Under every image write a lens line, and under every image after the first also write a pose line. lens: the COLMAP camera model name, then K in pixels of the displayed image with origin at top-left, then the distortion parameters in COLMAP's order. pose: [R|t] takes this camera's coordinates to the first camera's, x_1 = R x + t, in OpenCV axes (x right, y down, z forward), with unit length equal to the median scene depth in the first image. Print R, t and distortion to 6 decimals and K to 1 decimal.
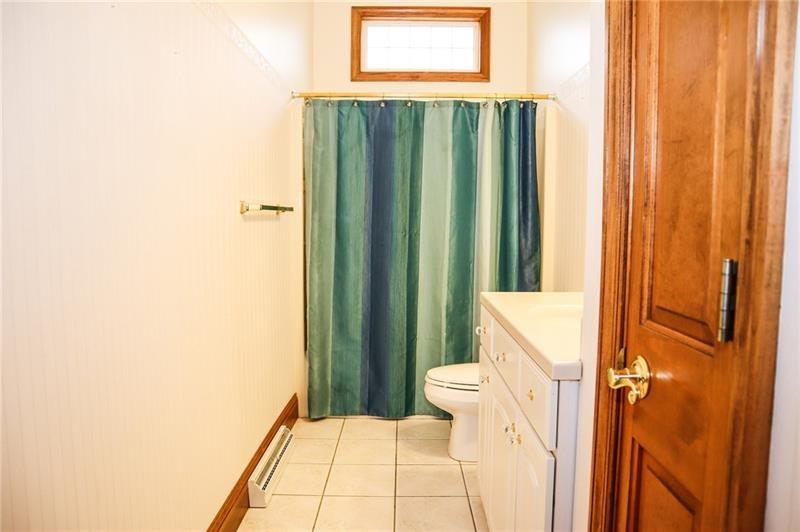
lens RADIAL K [[555.3, 0, 398.3], [0, 555.3, 263.6], [0, 0, 1]] dist [-0.124451, 0.075521]
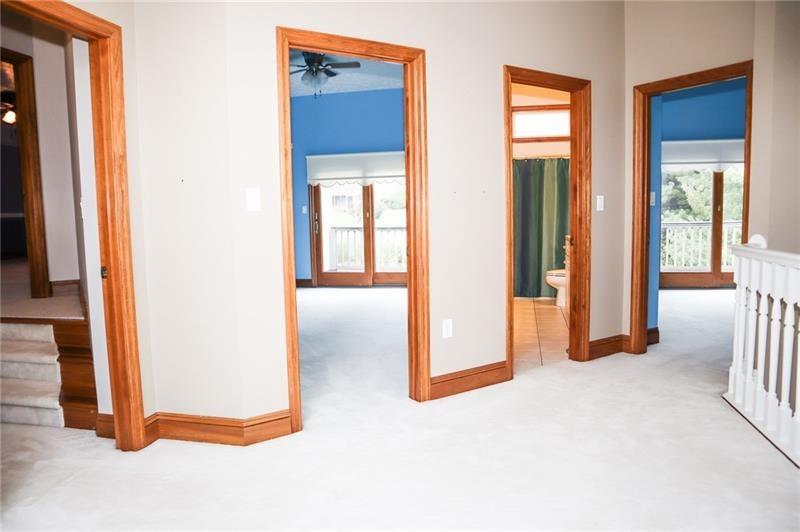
lens RADIAL K [[555.3, 0, 398.3], [0, 555.3, 263.6], [0, 0, 1]] dist [-0.124451, 0.075521]
pose [[0.976894, -0.006752, -0.213619, -0.061880], [0.009236, 0.999901, 0.010635, 0.111395], [0.213526, -0.012362, 0.976859, -1.366285]]
